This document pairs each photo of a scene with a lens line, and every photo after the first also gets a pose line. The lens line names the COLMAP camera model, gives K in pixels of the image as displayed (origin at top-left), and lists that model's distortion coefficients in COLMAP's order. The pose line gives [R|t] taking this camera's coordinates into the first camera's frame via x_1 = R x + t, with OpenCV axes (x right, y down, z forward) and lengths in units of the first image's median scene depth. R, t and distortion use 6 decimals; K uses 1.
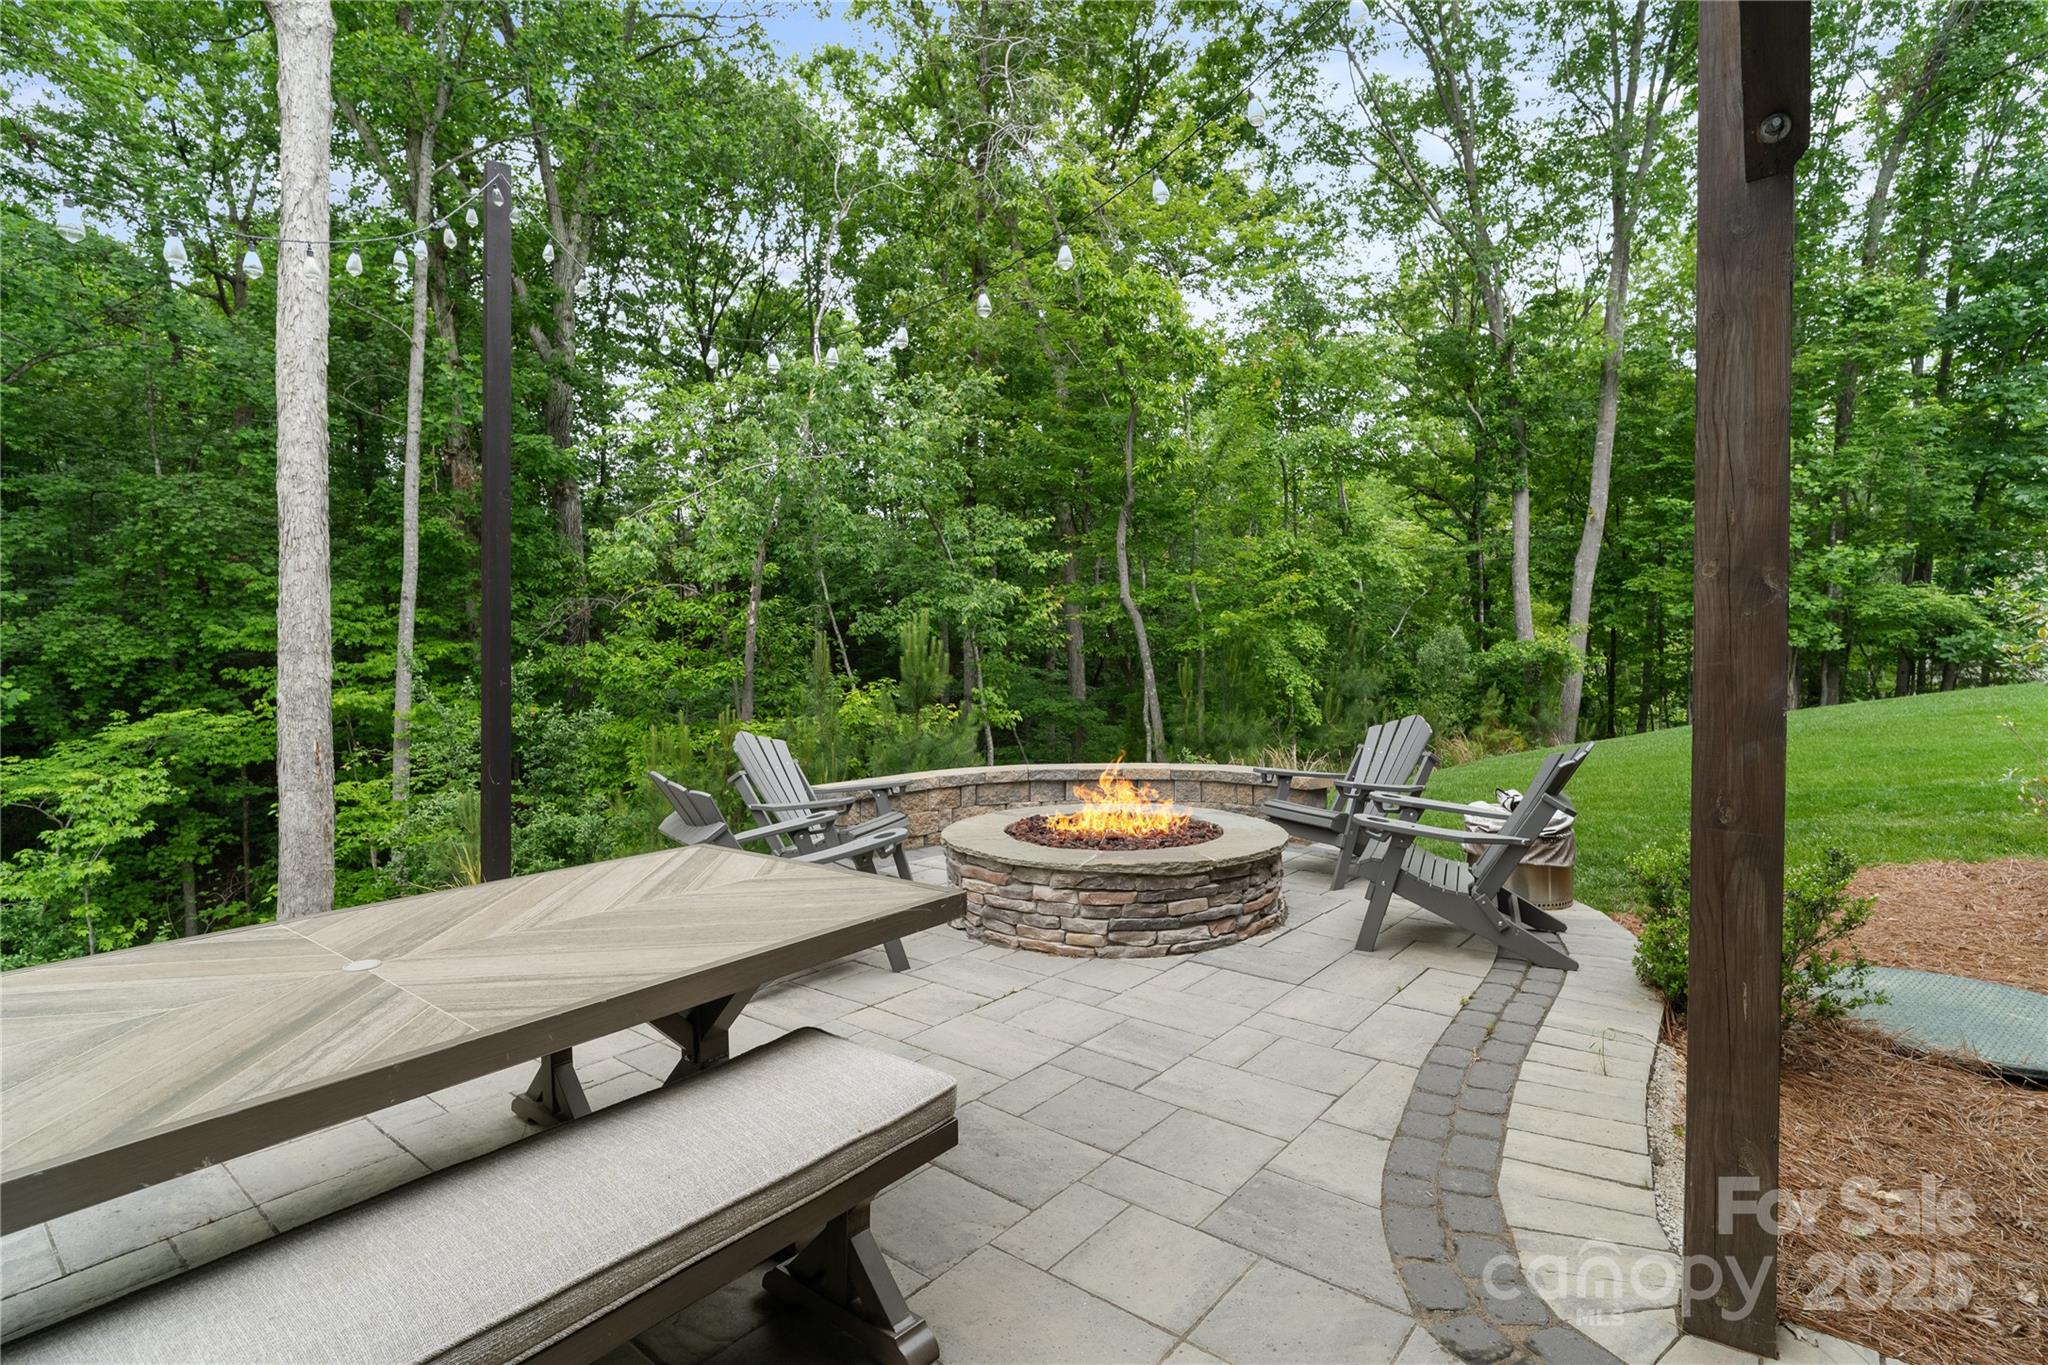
lens RADIAL K [[1004.1, 0, 948.1], [0, 1004.1, 656.6], [0, 0, 1]] dist [-0.014907, 0.005387]
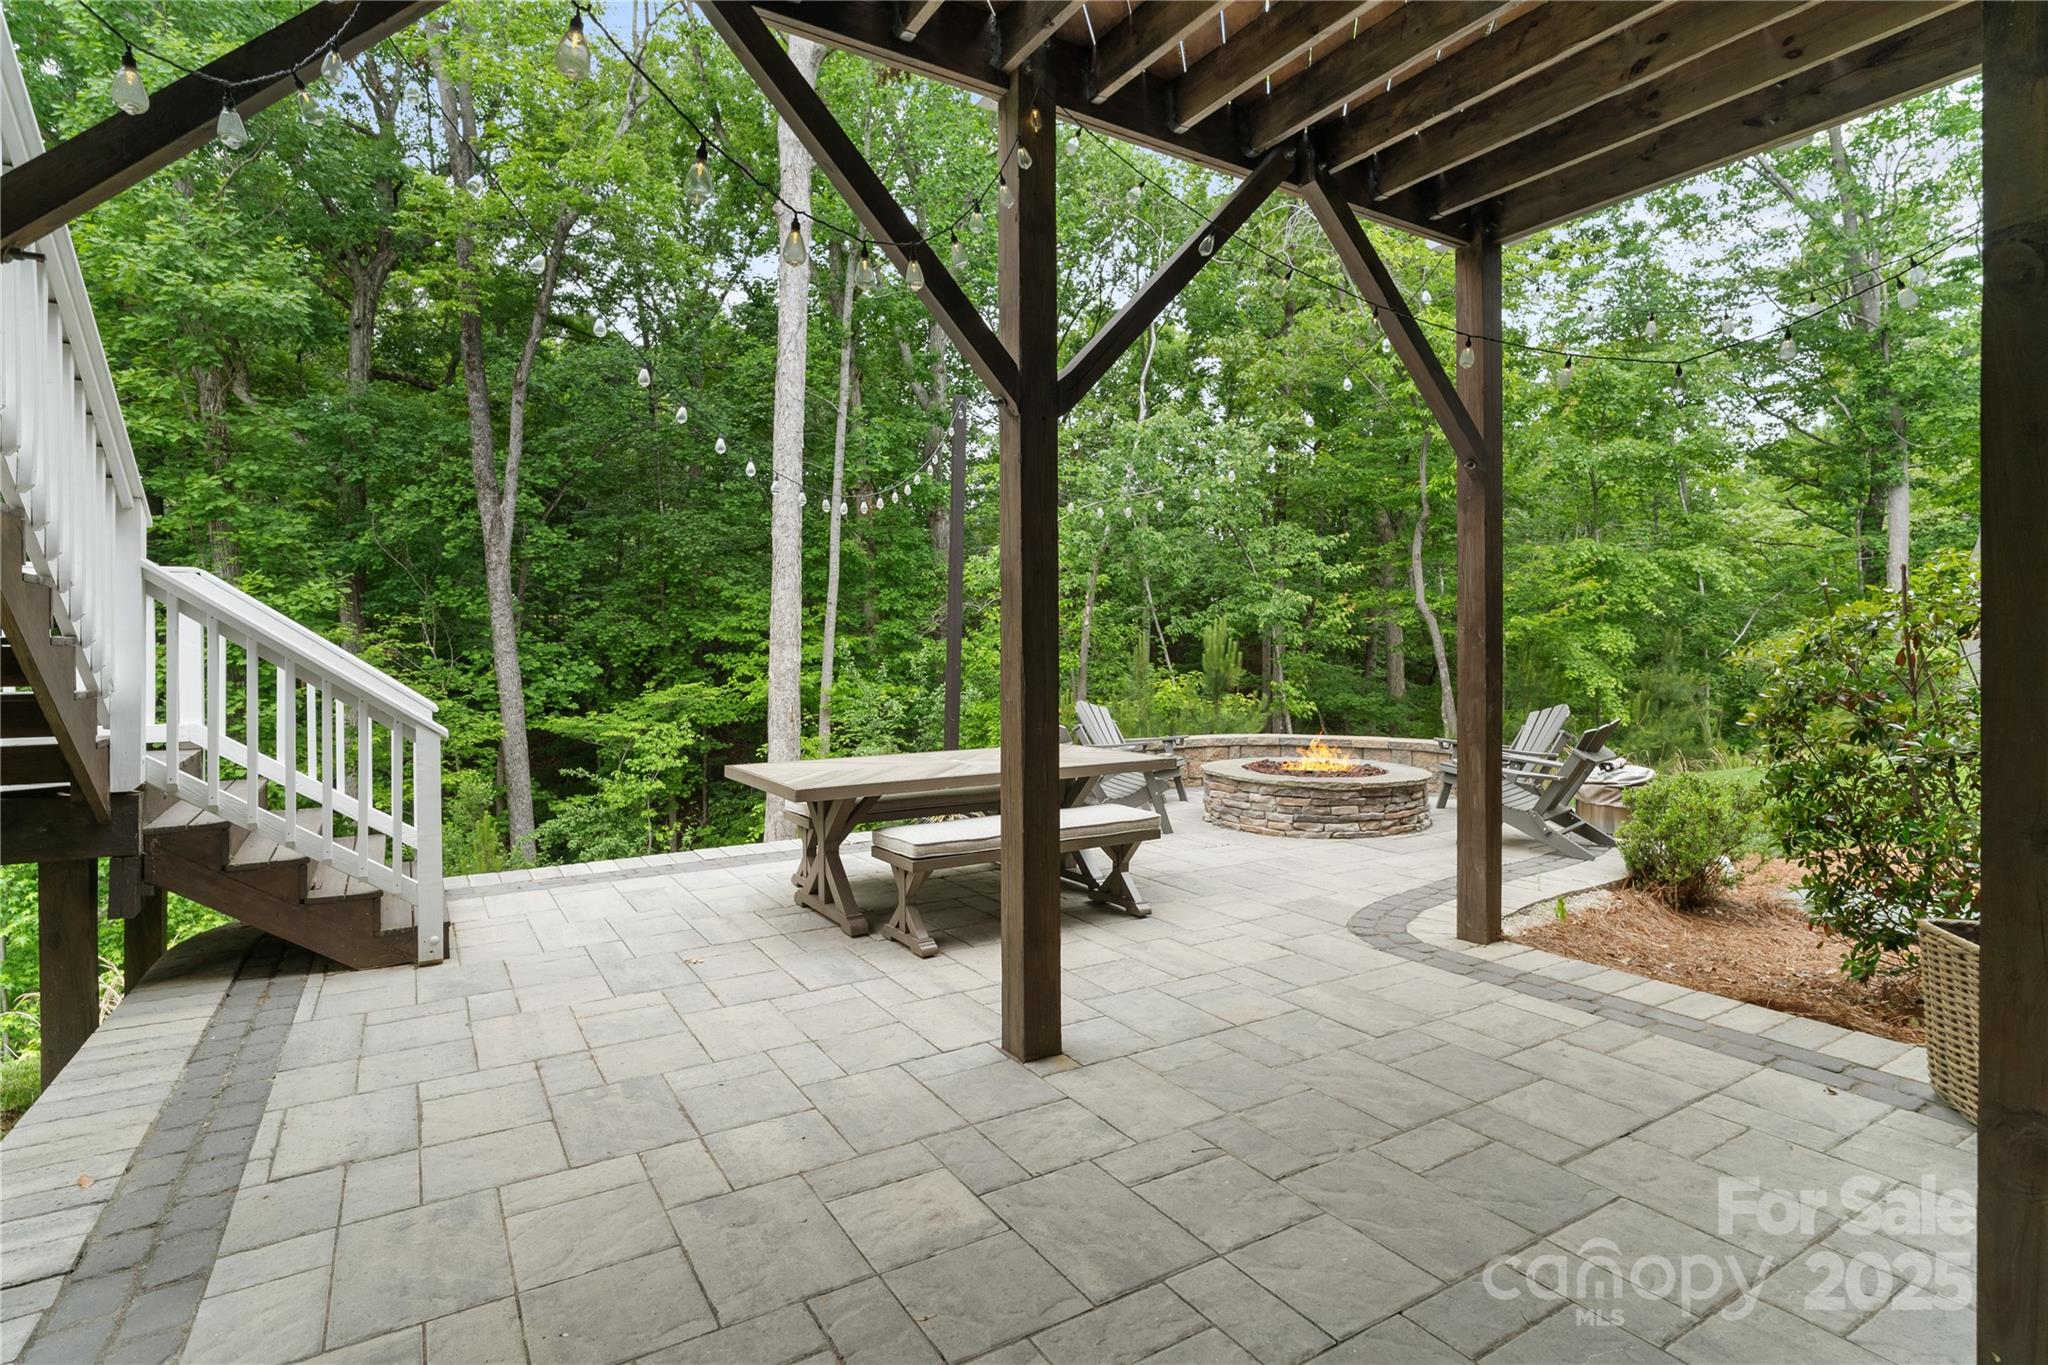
lens RADIAL K [[1004.1, 0, 1012.2], [0, 1004.1, 644.8], [0, 0, 1]] dist [-0.014907, 0.005387]
pose [[0.964800, 0.014191, -0.262601, 0.040799], [-0.015515, 0.999875, -0.002967, -0.002961], [0.262526, 0.006936, 0.964900, -0.215583]]
